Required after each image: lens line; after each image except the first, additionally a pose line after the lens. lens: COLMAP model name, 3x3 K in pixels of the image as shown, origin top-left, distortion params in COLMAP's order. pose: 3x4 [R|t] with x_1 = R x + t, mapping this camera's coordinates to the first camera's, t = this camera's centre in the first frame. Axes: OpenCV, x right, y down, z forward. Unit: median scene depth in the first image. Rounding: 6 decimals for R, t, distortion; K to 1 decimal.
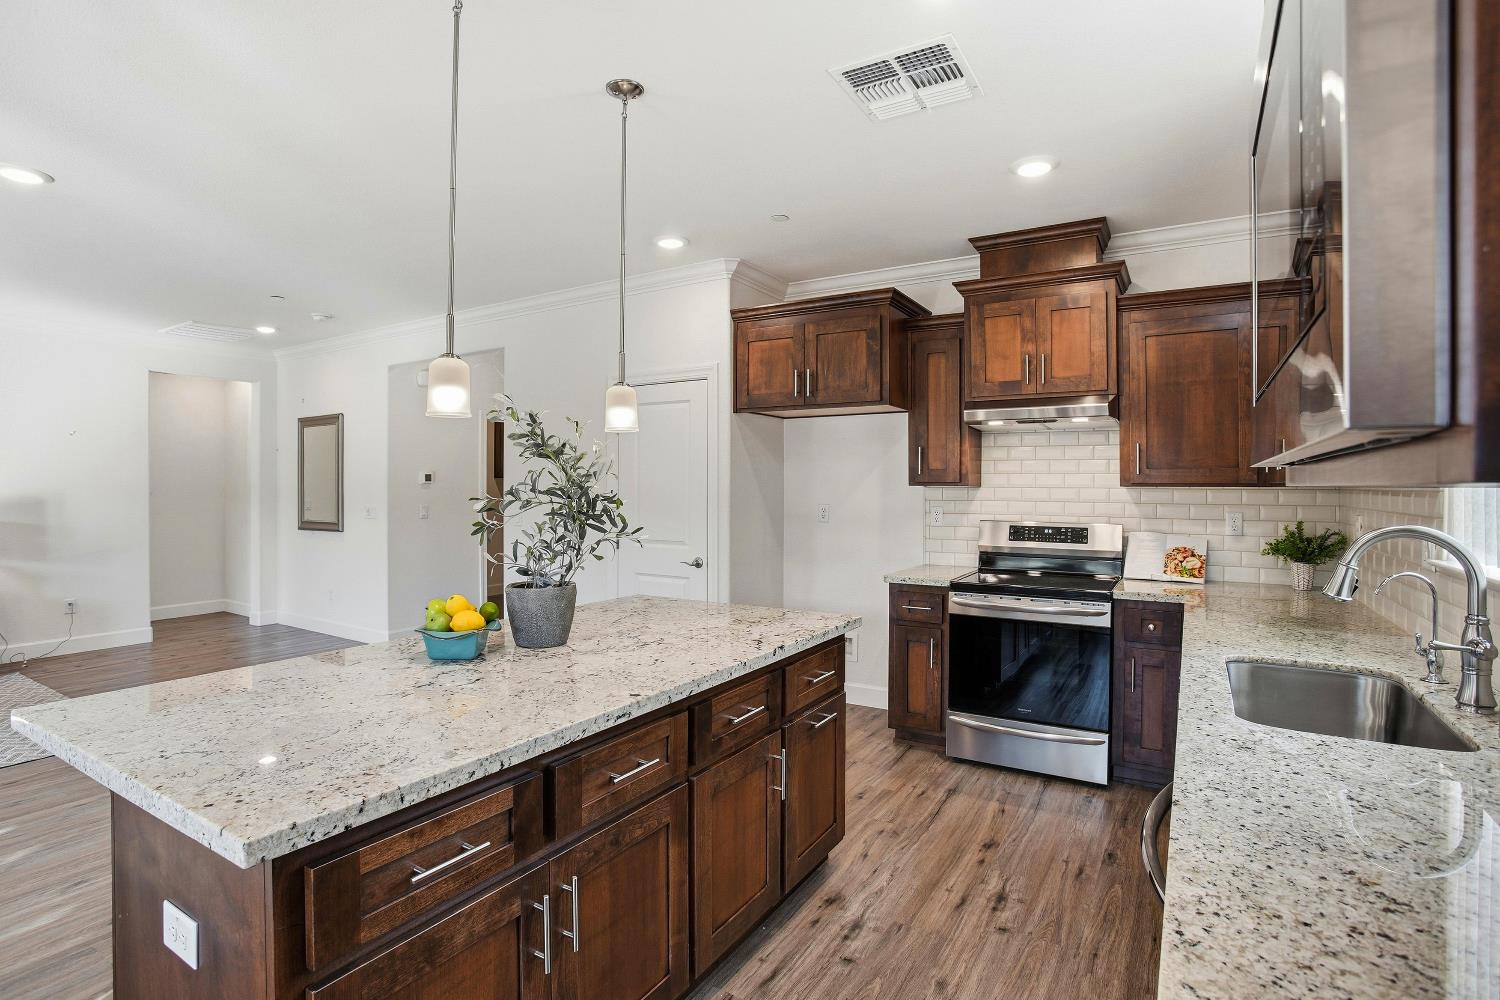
lens RADIAL K [[743.8, 0, 749.8], [0, 743.8, 487.5], [0, 0, 1]] dist [-0.075970, 0.032583]
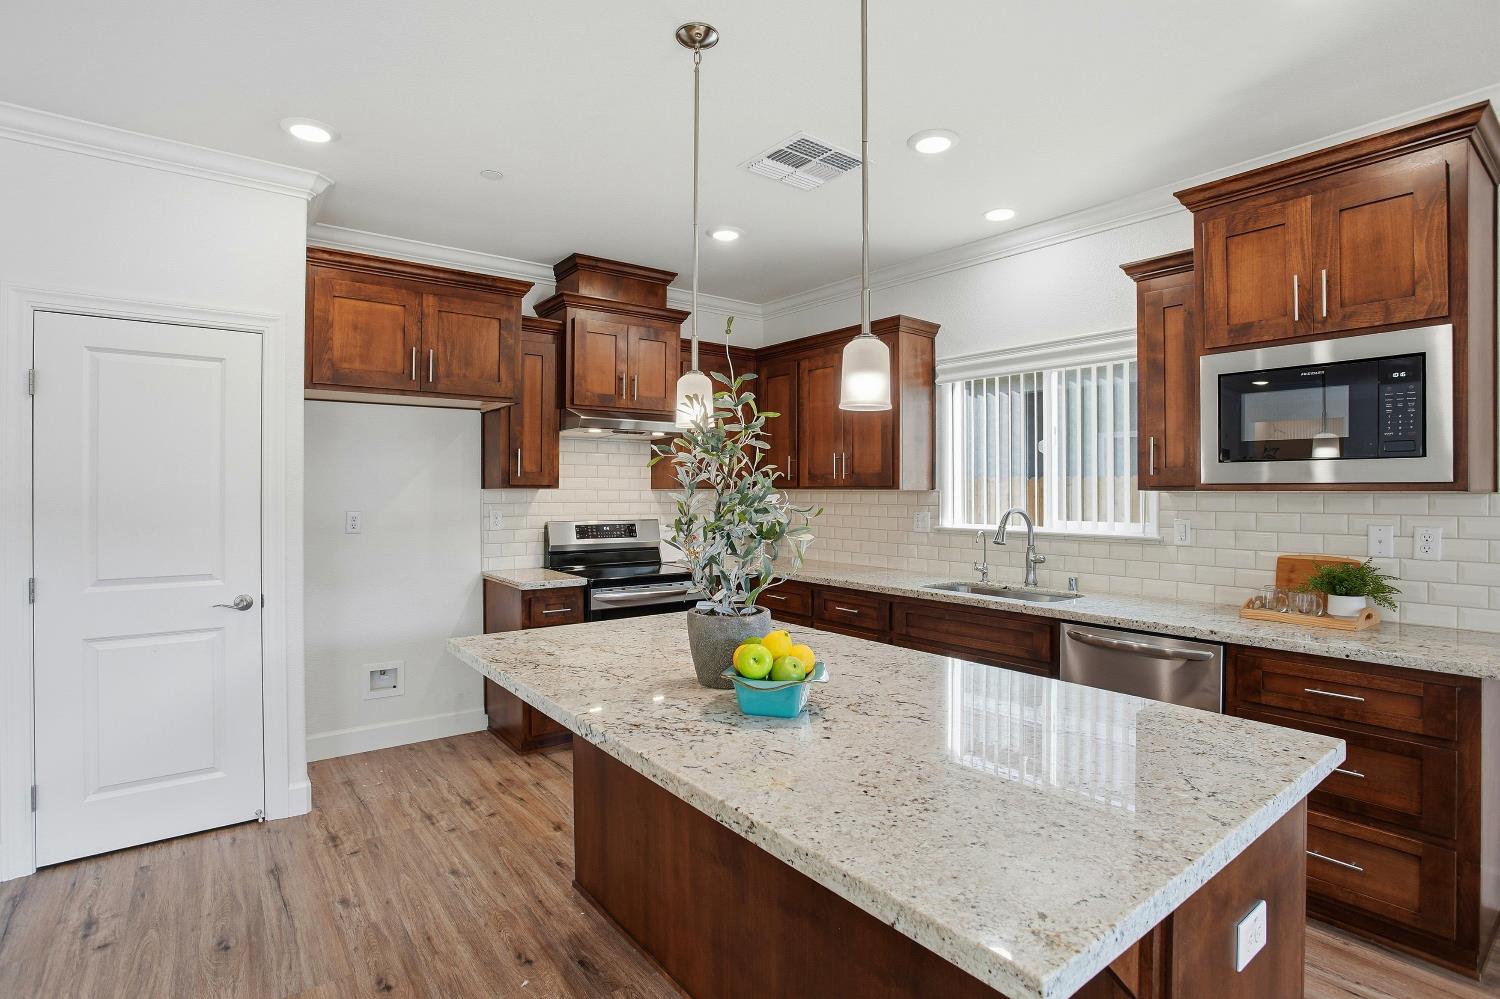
lens RADIAL K [[743.8, 0, 749.8], [0, 743.8, 487.0], [0, 0, 1]] dist [-0.075970, 0.032583]
pose [[0.352392, 0.000926, 0.935852, -0.570671], [0.001264, 0.999998, -0.001465, -0.002578], [-0.935852, 0.001700, 0.352390, 0.373218]]
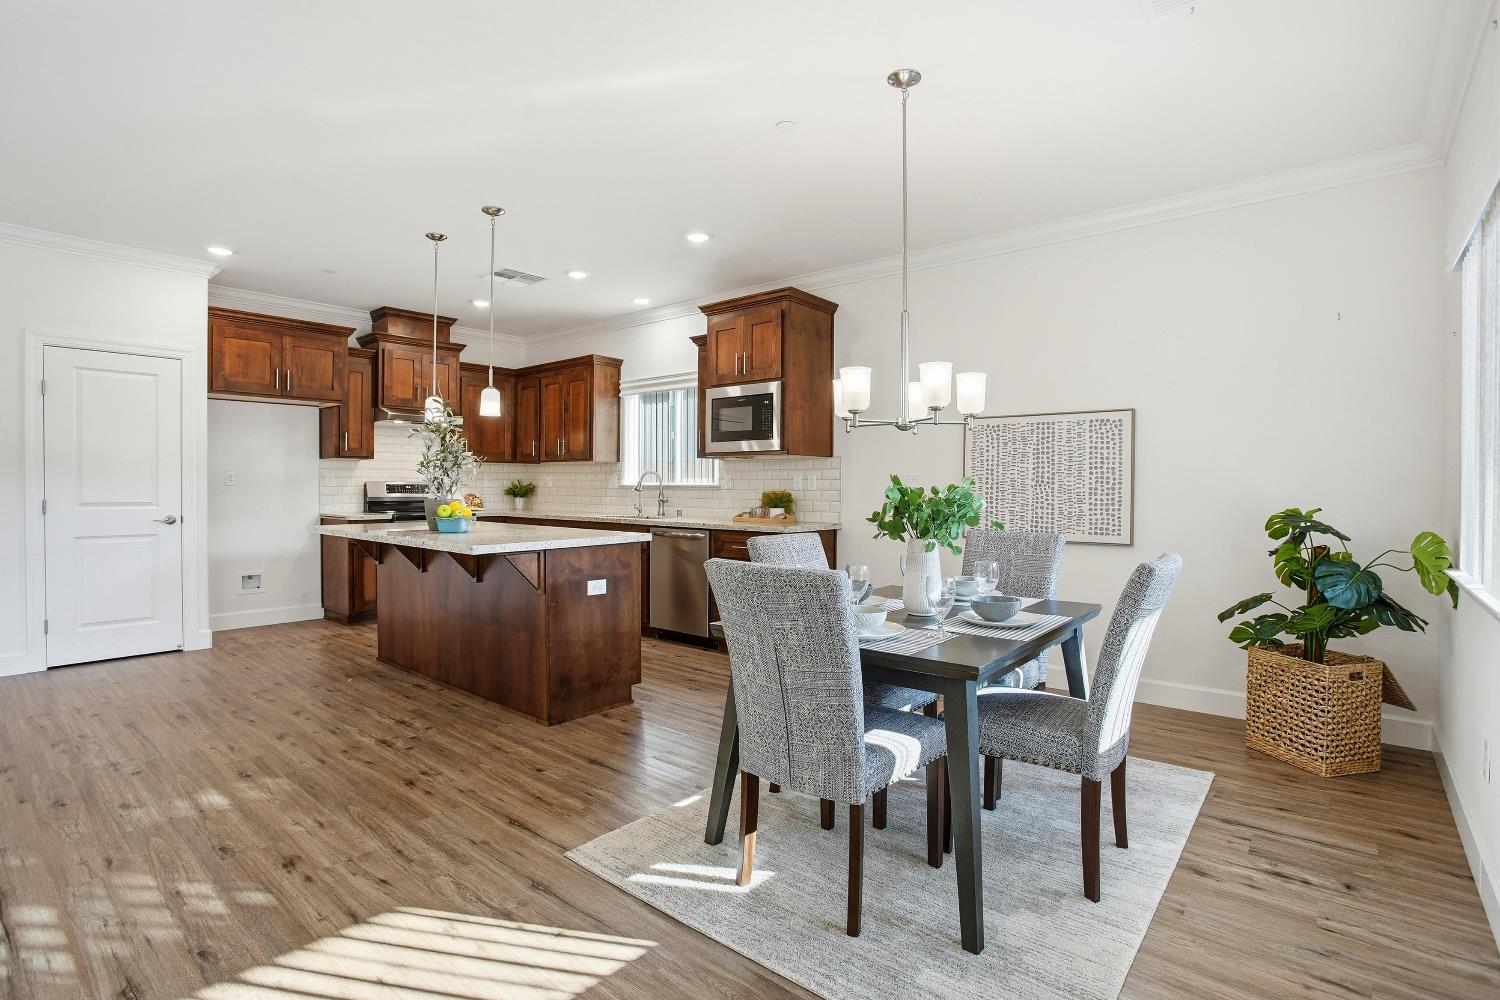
lens RADIAL K [[743.8, 0, 749.8], [0, 743.8, 487.5], [0, 0, 1]] dist [-0.075970, 0.032583]
pose [[0.155733, -0.005326, 0.987785, -1.108961], [-0.002611, 0.999980, 0.005804, 0.046562], [-0.987796, -0.003483, 0.155716, -0.045879]]
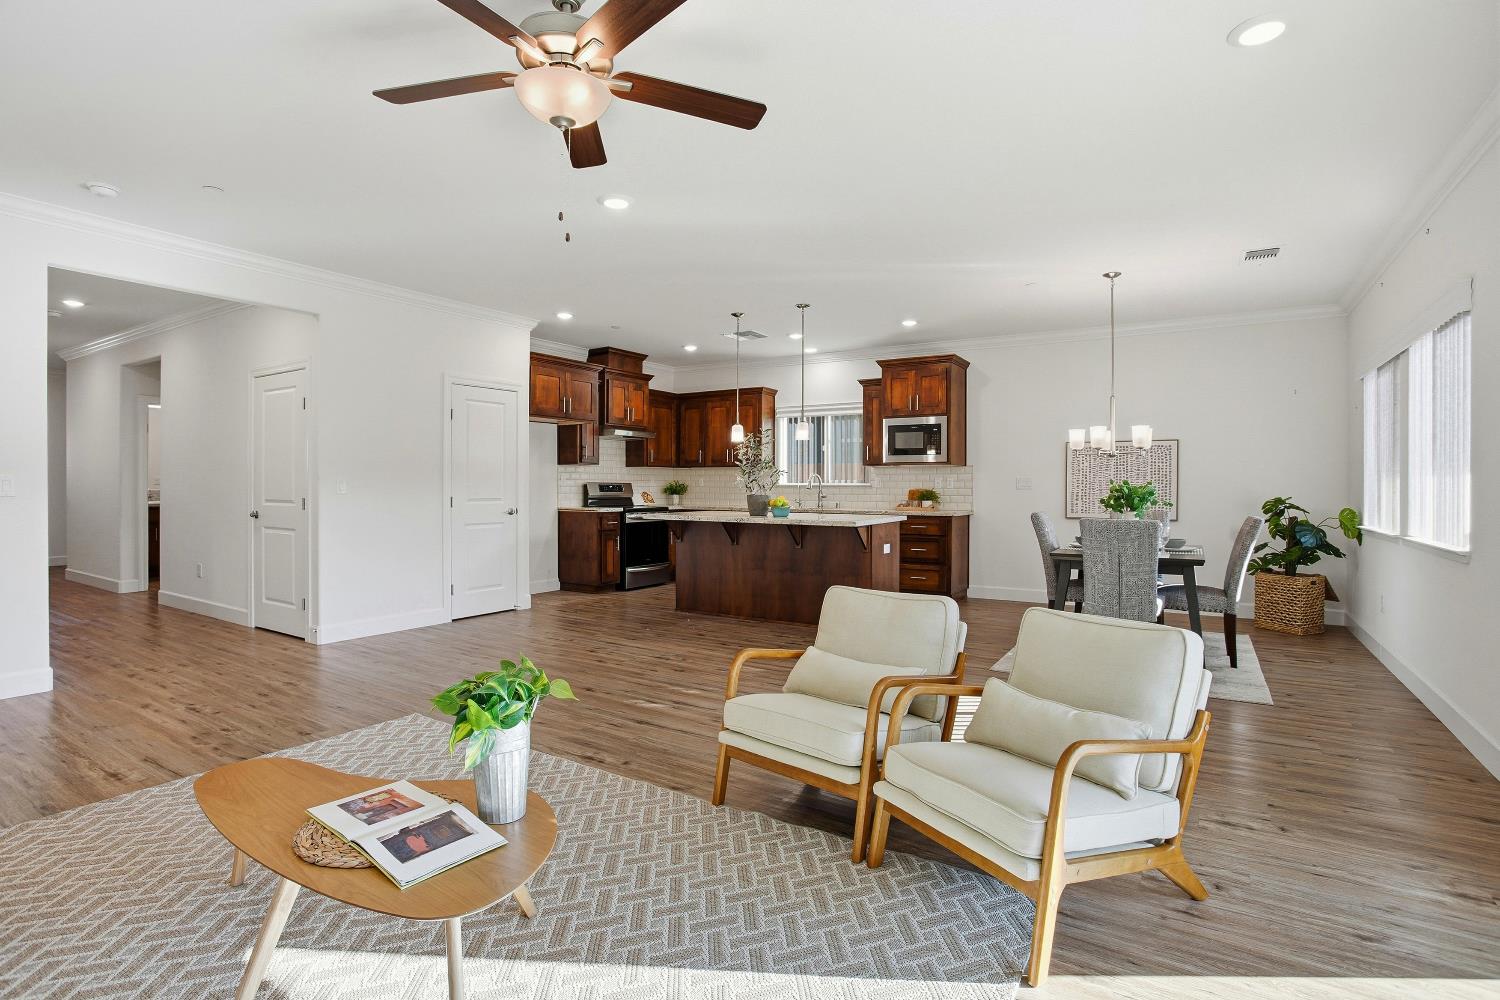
lens RADIAL K [[751.2, 0, 740.6], [0, 751.2, 473.5], [0, 0, 1]] dist [-0.079304, 0.034408]
pose [[0.018819, 0.011190, 0.999760, -1.735501], [-0.001619, 0.999936, -0.011161, 0.043167], [-0.999822, -0.001408, 0.018836, 0.551885]]
